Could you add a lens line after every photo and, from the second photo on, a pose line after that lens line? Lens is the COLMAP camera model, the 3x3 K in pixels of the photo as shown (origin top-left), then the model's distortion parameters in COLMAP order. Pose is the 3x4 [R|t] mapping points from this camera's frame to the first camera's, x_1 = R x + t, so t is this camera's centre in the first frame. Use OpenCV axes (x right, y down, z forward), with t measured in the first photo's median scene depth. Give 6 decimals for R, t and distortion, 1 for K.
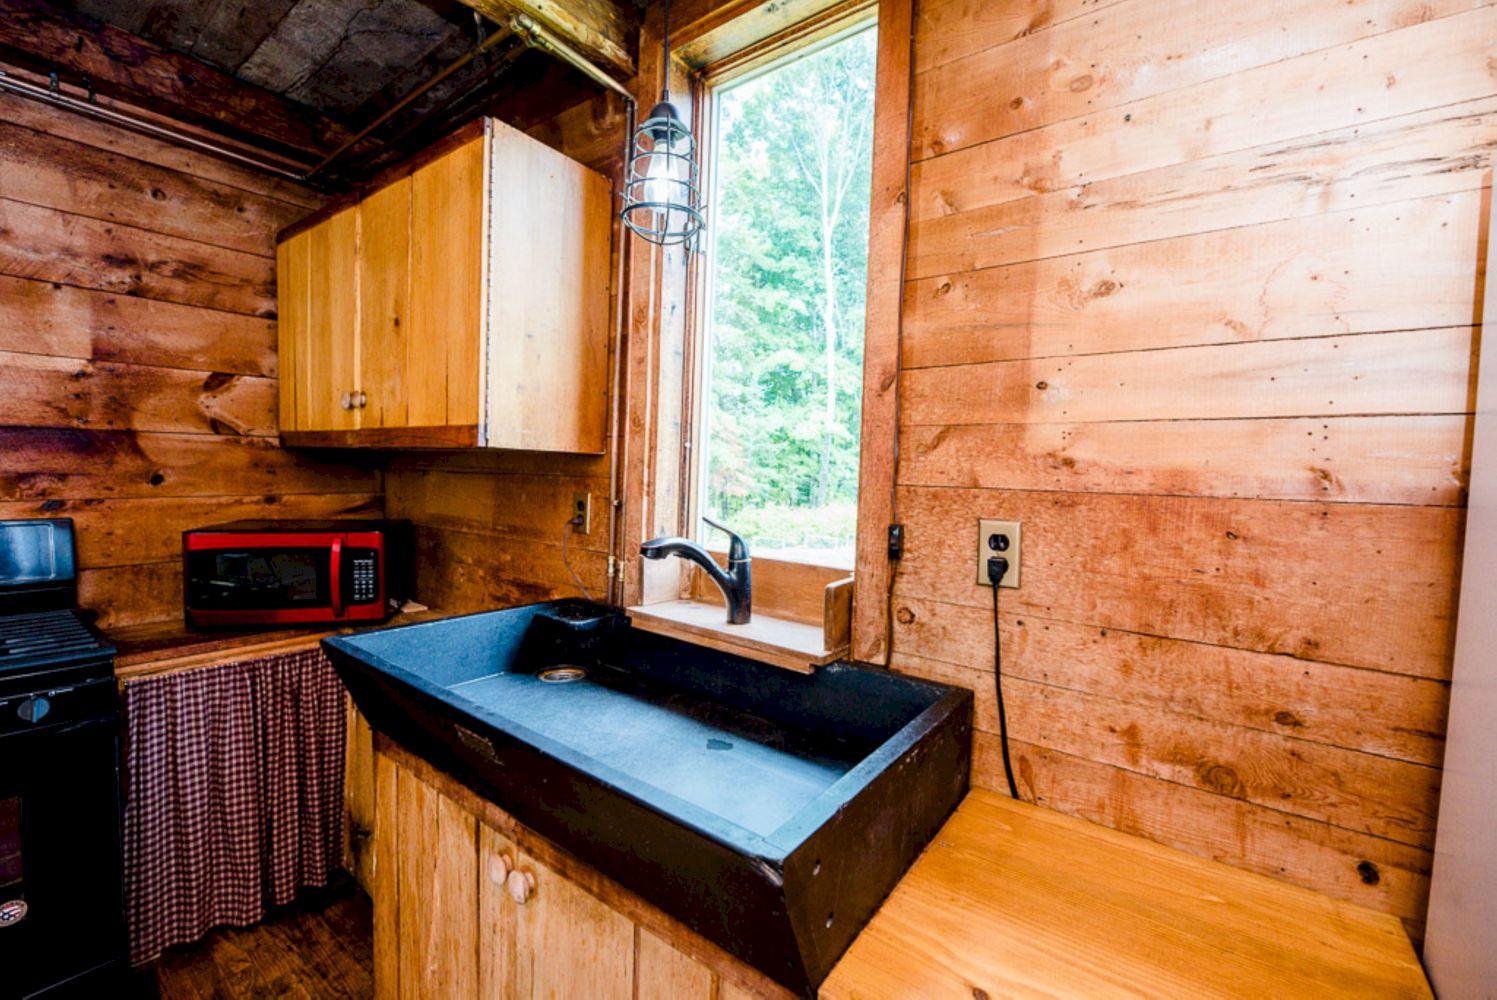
lens RADIAL K [[610.6, 0, 748.4], [0, 610.6, 505.3], [0, 0, 1]] dist [0.000105, -0.003275]
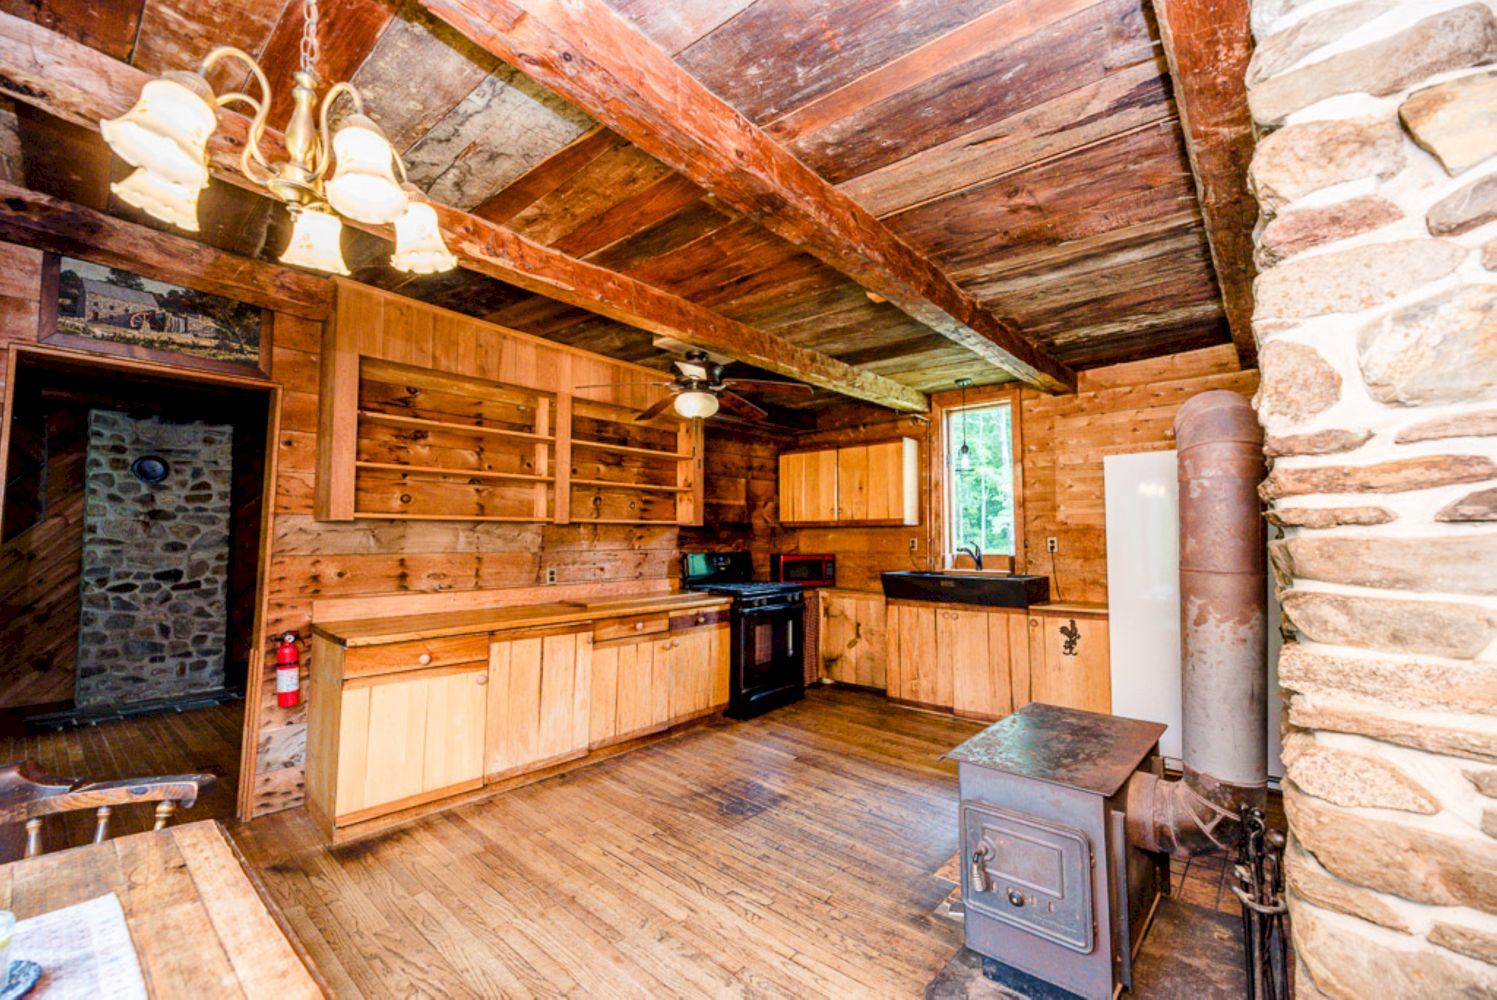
lens RADIAL K [[610.6, 0, 748.4], [0, 610.6, 505.3], [0, 0, 1]] dist [0.000105, -0.003275]
pose [[0.997730, -0.033832, -0.058232, -1.370593], [0.026592, 0.992308, -0.120900, 0.248572], [0.061874, 0.119077, 0.990955, -3.207492]]
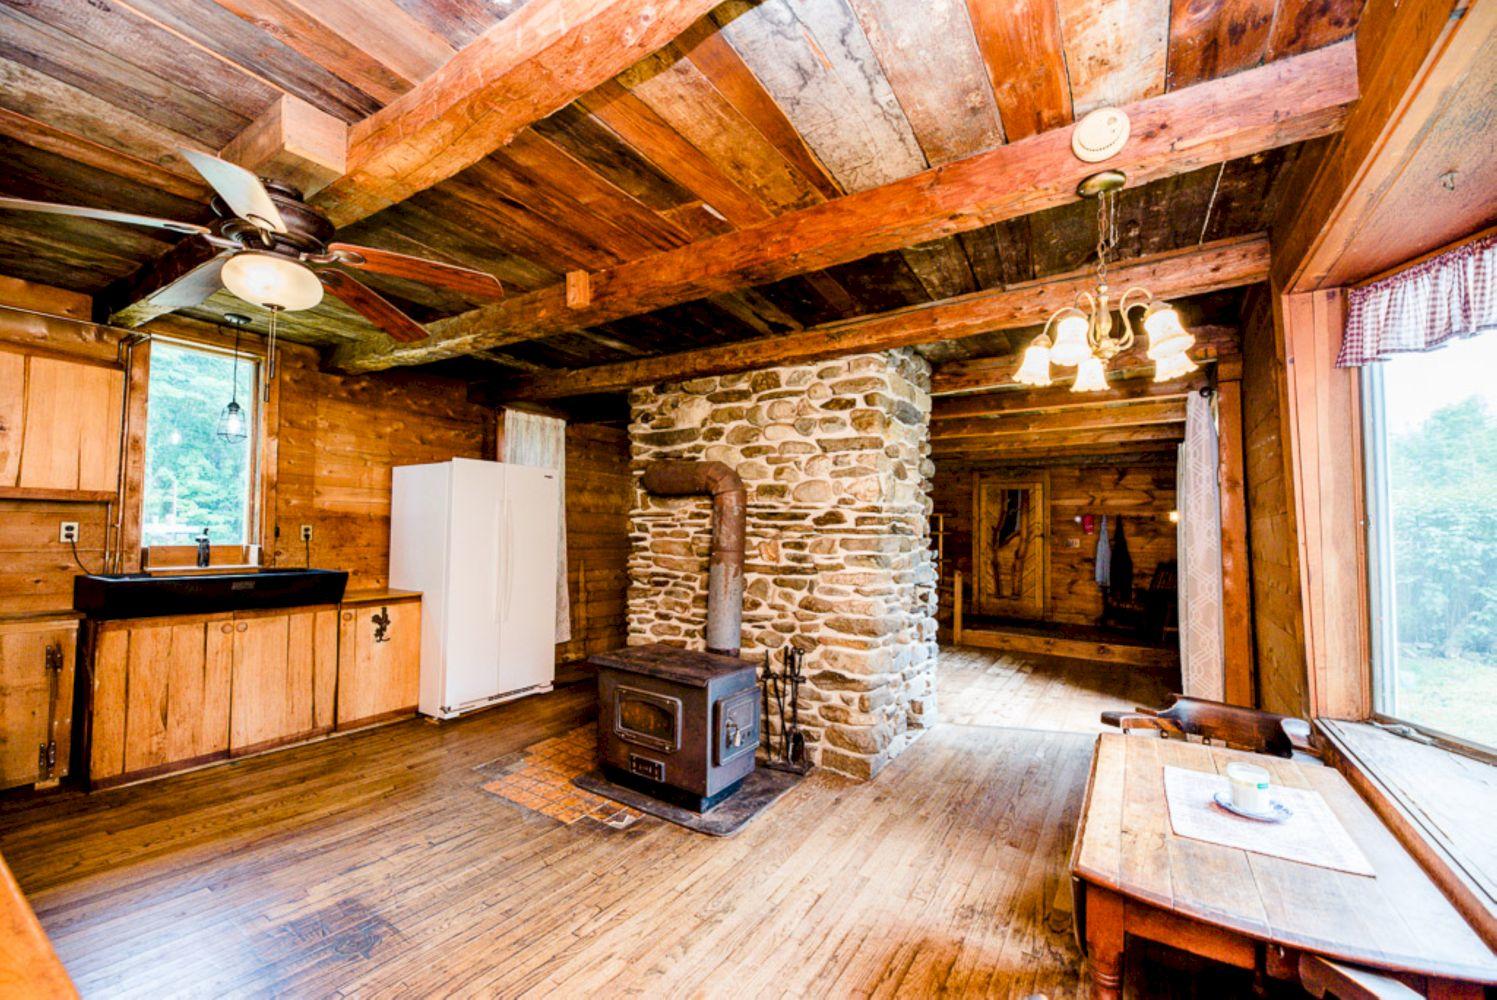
lens RADIAL K [[610.6, 0, 748.4], [0, 610.6, 505.3], [0, 0, 1]] dist [0.000105, -0.003275]
pose [[-0.080615, 0.009836, 0.996697, -3.483568], [0.043420, 0.999037, -0.006347, 0.045763], [-0.995799, 0.042765, -0.080964, -1.424038]]
